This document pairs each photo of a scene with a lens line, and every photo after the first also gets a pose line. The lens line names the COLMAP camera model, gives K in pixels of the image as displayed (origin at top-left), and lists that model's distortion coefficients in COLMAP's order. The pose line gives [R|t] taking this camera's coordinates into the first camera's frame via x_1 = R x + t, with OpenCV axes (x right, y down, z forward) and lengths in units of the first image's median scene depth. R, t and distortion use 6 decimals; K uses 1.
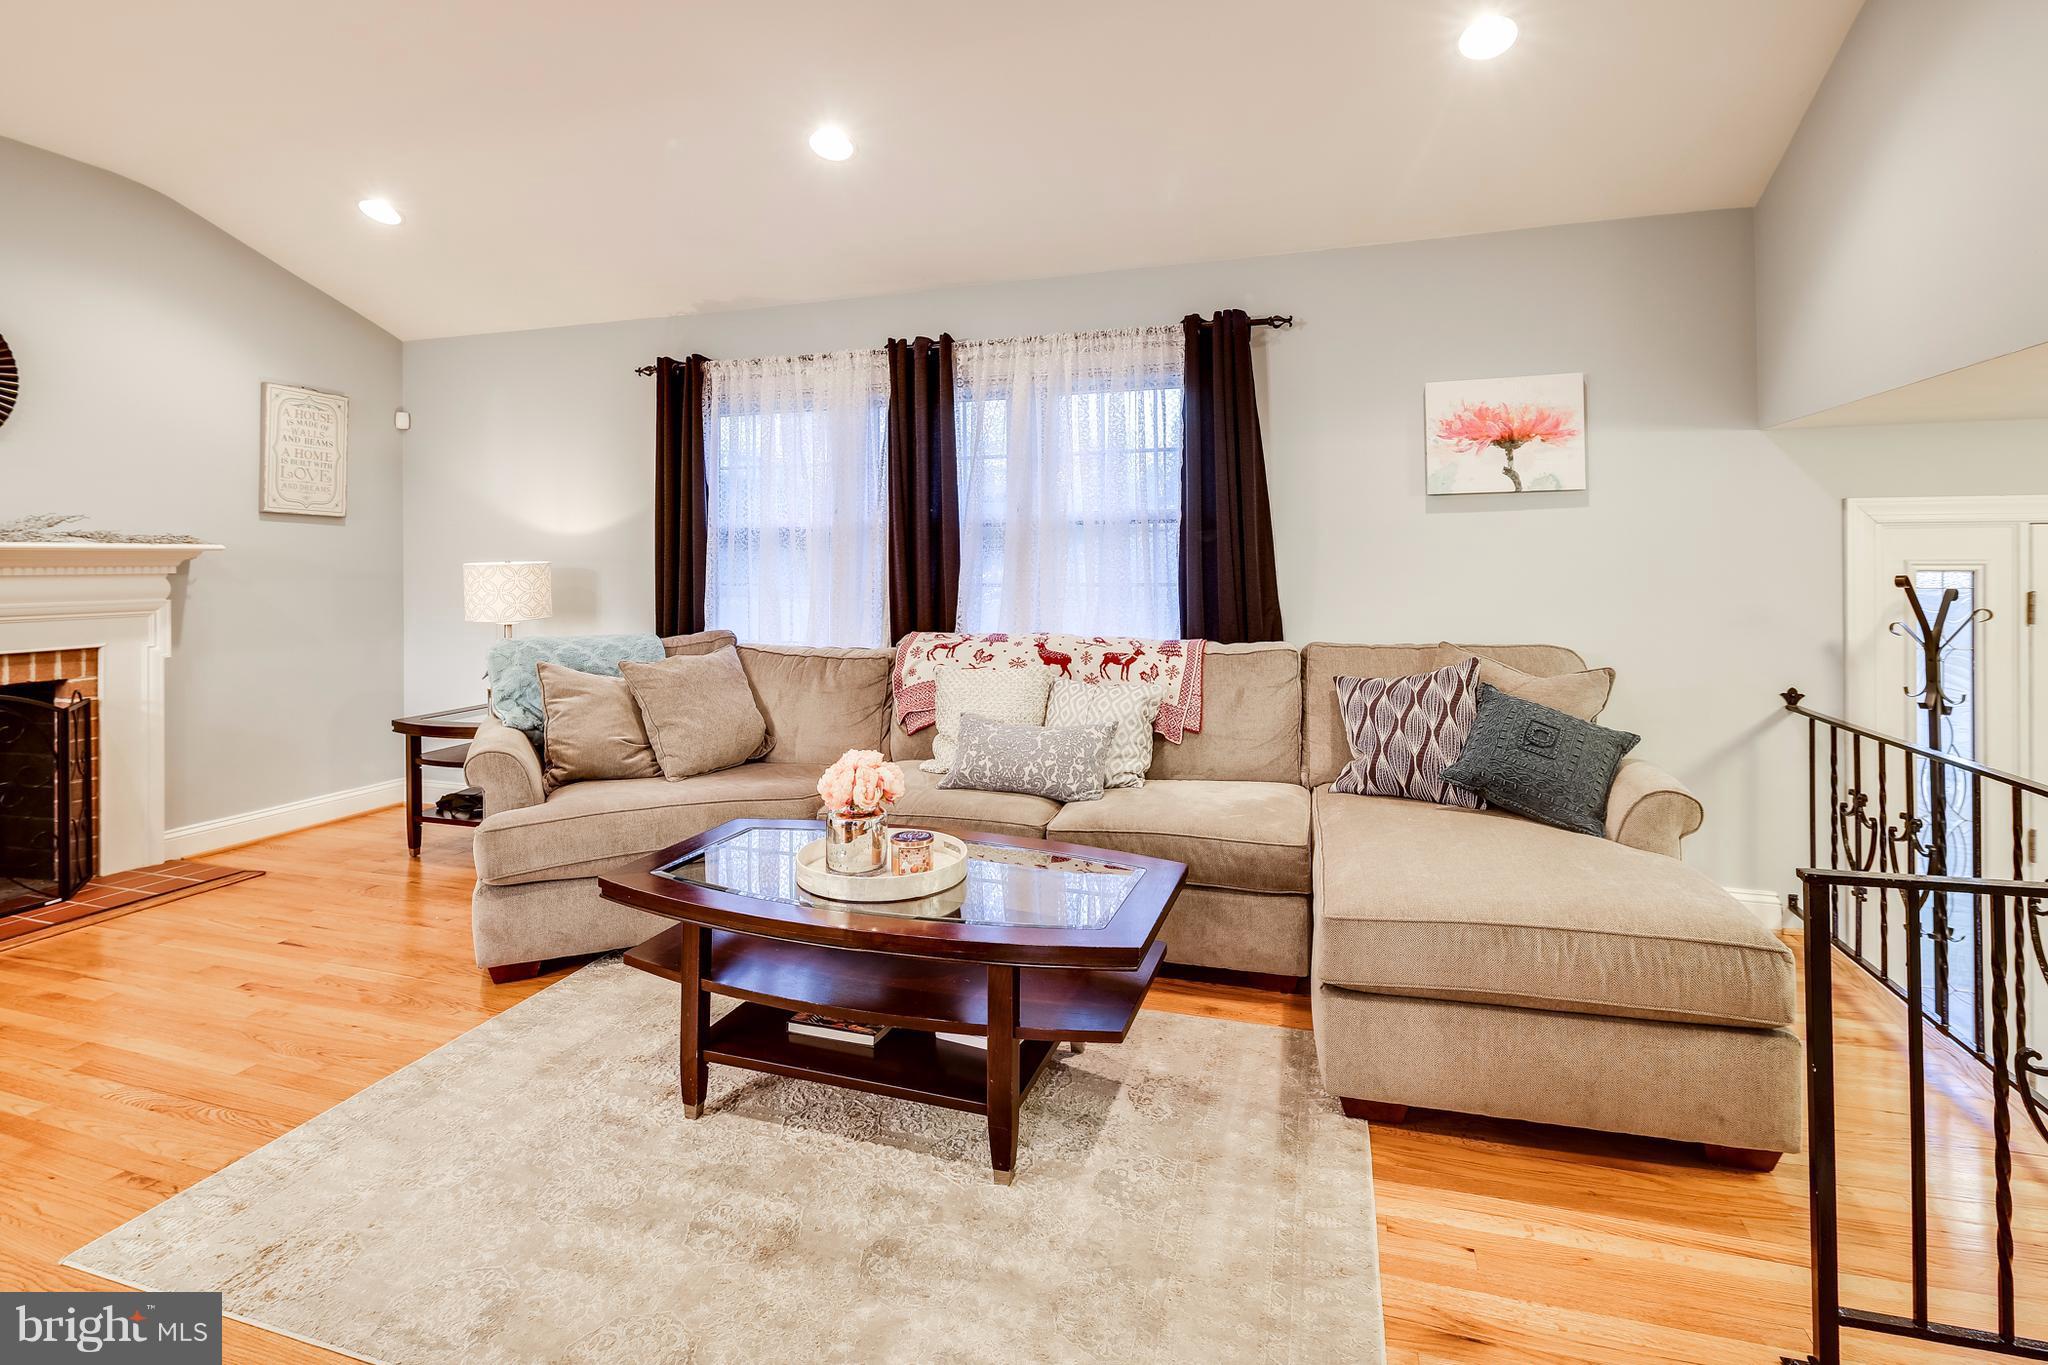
lens RADIAL K [[1010.1, 0, 1016.9], [0, 1010.1, 556.9], [0, 0, 1]] dist [0.003409, -0.000994]
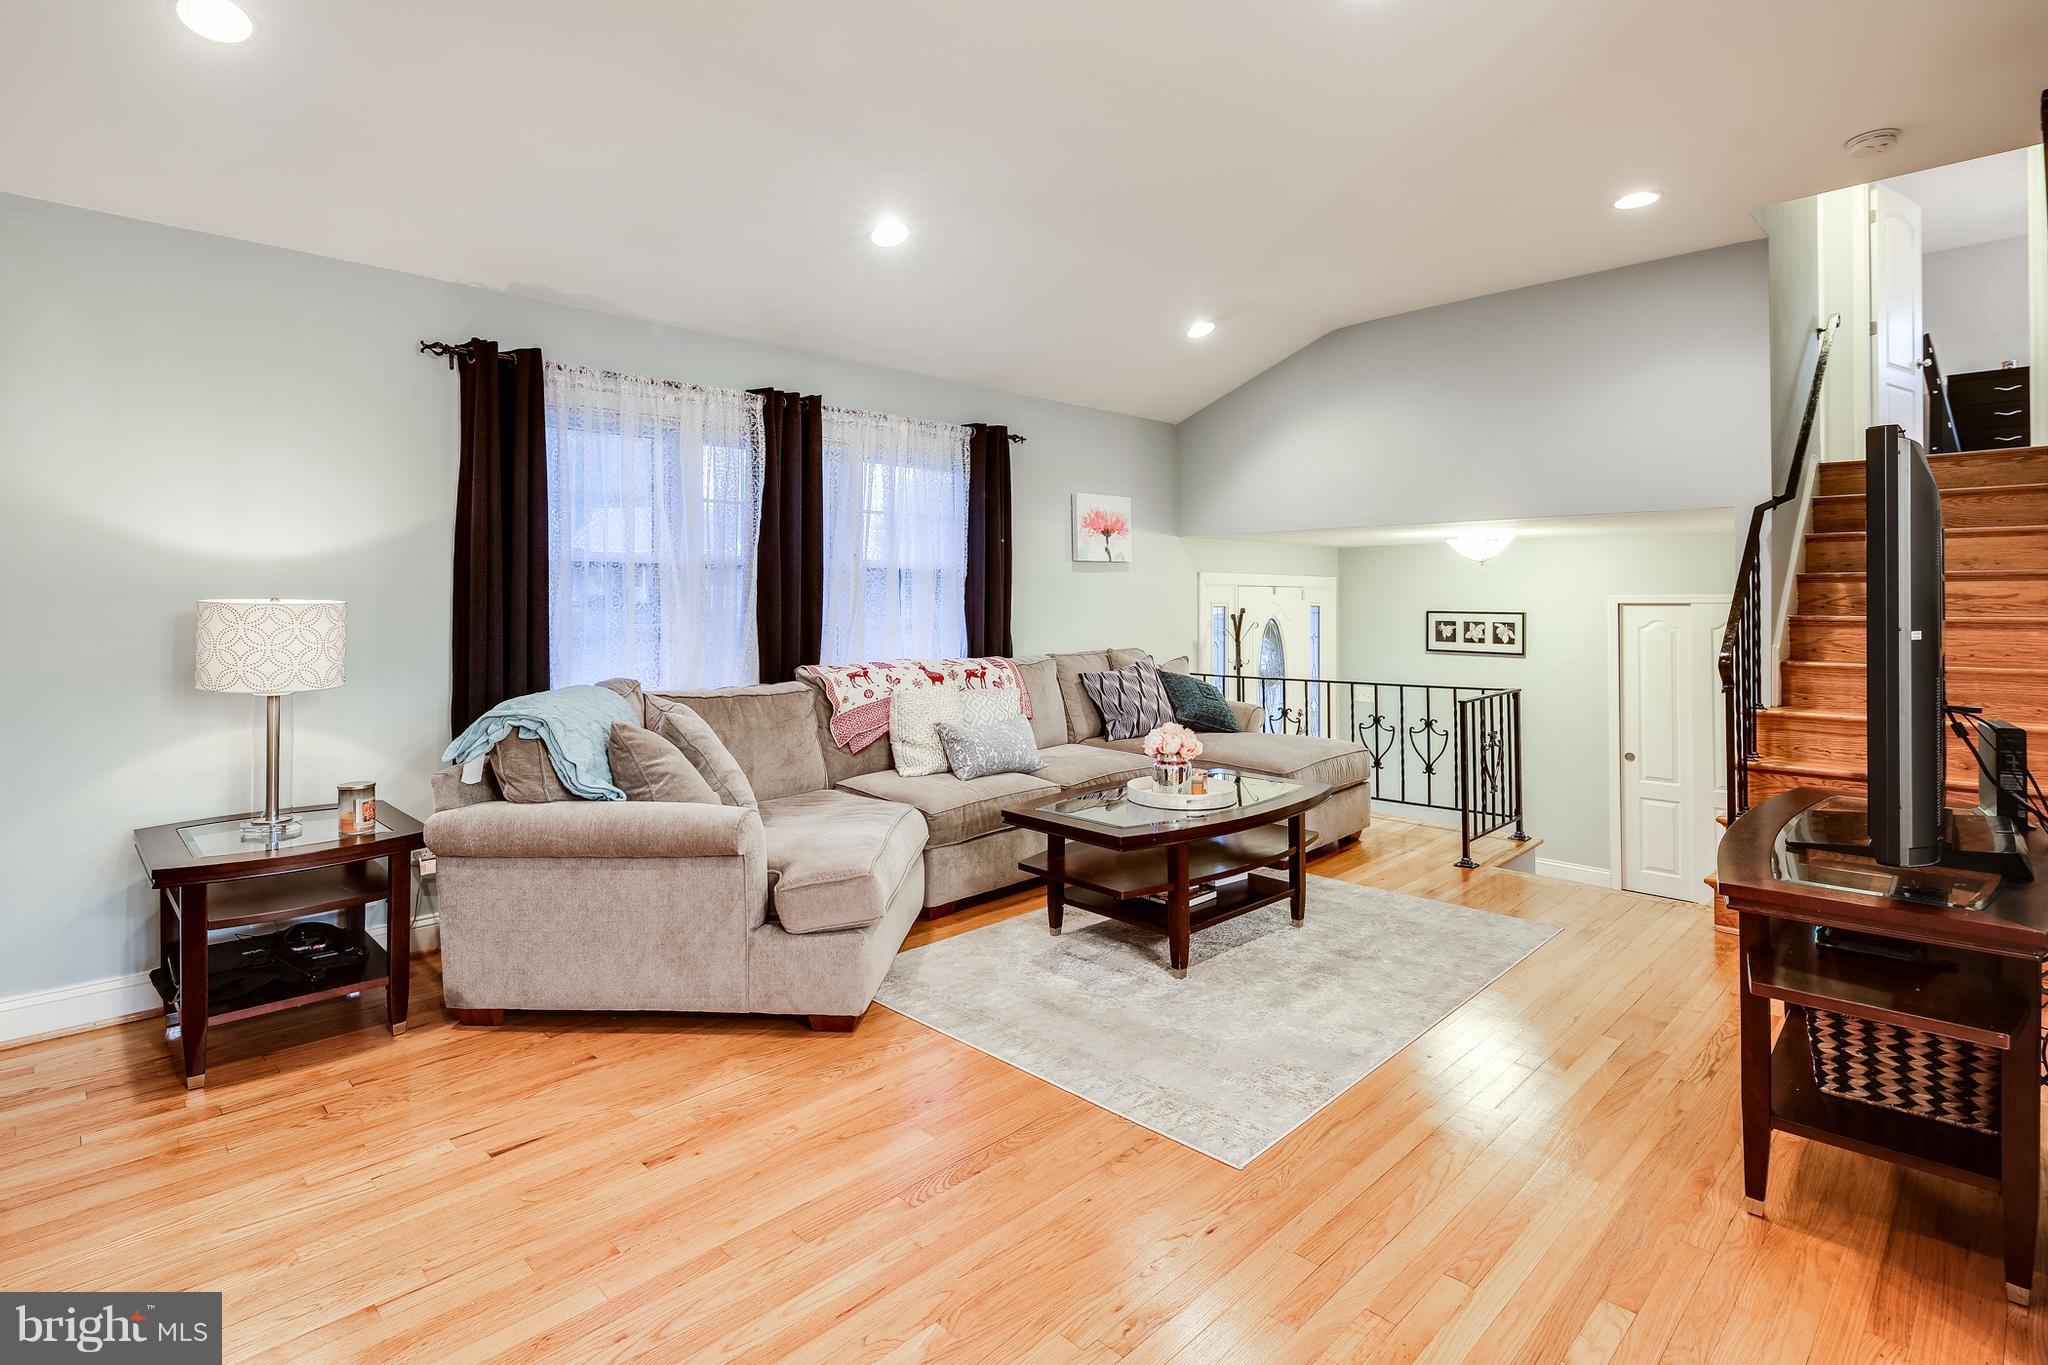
lens RADIAL K [[1010.1, 0, 1023.8], [0, 1010.1, 598.8], [0, 0, 1]] dist [0.003409, -0.000994]
pose [[0.452212, 0.006968, 0.891884, -1.070290], [-0.000668, 0.999972, -0.007474, 0.011527], [-0.891910, 0.002784, 0.452203, 0.335551]]
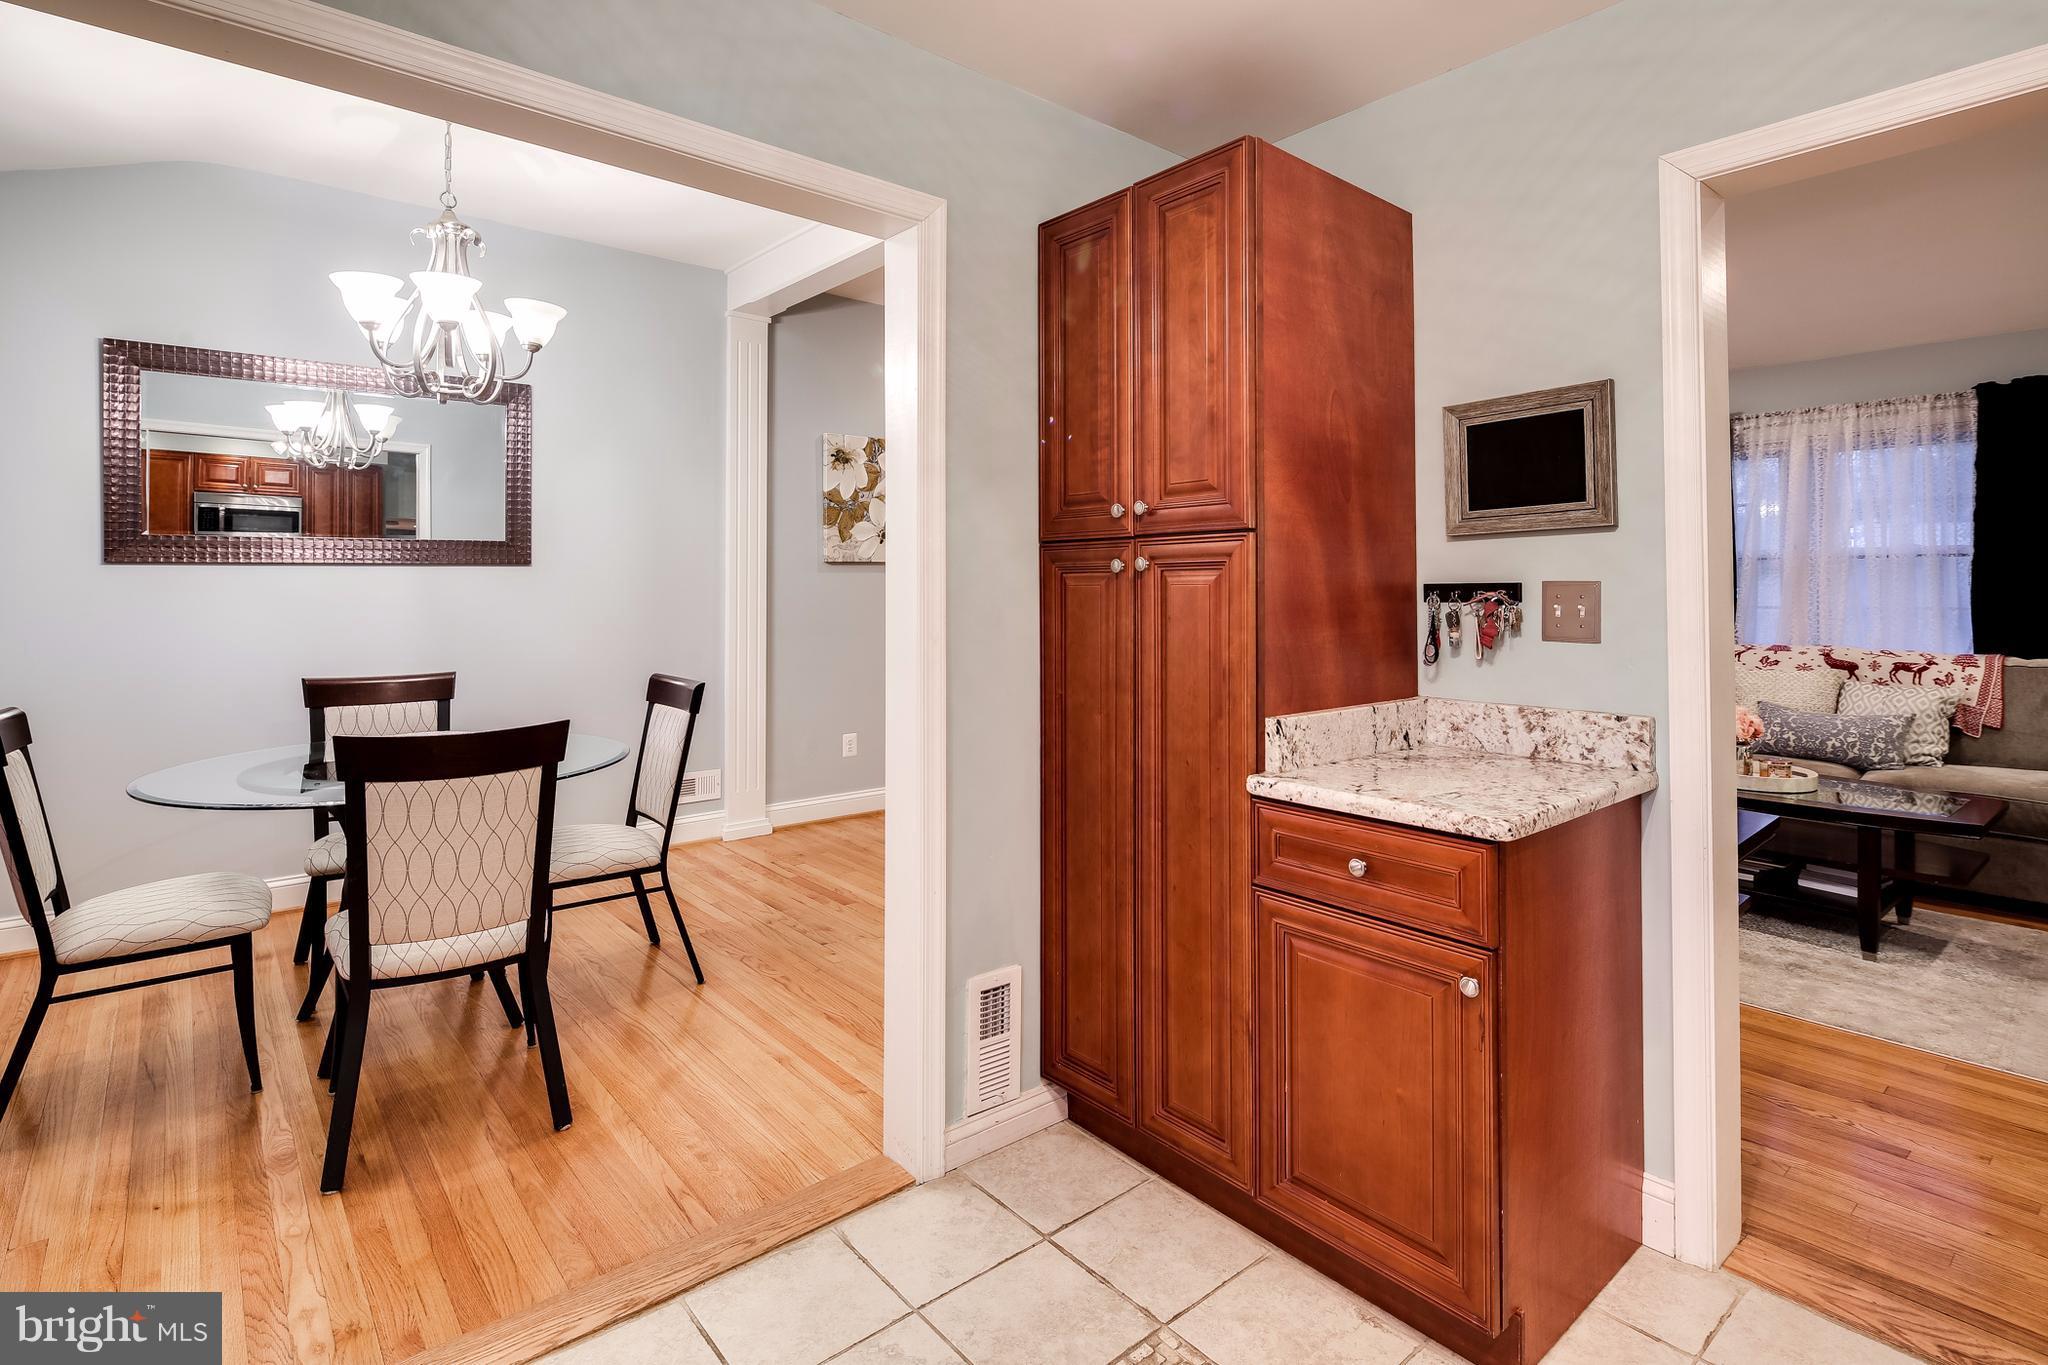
lens RADIAL K [[1010.1, 0, 1026.9], [0, 1010.1, 571.7], [0, 0, 1]] dist [0.003409, -0.000994]
pose [[0.855302, -0.001028, -0.518129, -0.182308], [-0.004370, 0.999948, -0.009198, -0.000211], [0.518112, 0.010131, 0.855253, -0.625405]]
